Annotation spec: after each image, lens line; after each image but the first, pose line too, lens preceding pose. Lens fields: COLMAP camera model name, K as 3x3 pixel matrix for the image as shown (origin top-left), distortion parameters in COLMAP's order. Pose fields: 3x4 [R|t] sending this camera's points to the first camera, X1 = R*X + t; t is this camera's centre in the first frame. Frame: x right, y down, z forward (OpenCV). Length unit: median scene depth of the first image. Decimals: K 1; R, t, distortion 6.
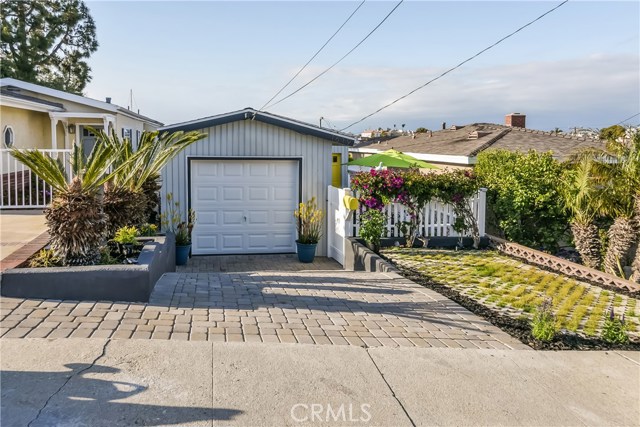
lens RADIAL K [[498.4, 0, 318.8], [0, 498.4, 197.4], [0, 0, 1]] dist [0.077763, 0.000420]
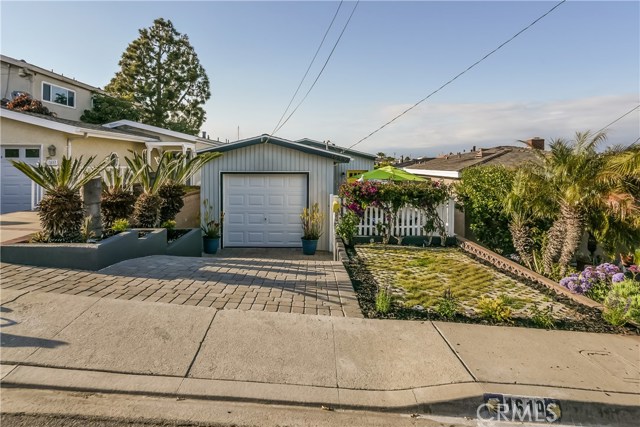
lens RADIAL K [[397.2, 0, 318.8], [0, 397.2, 190.8], [0, 0, 1]] dist [0.005541, 0.000642]
pose [[0.987429, 0.001917, -0.158053, 0.167301], [-0.008656, 0.999082, -0.041961, 0.011449], [0.157828, 0.042802, 0.986539, 0.005413]]
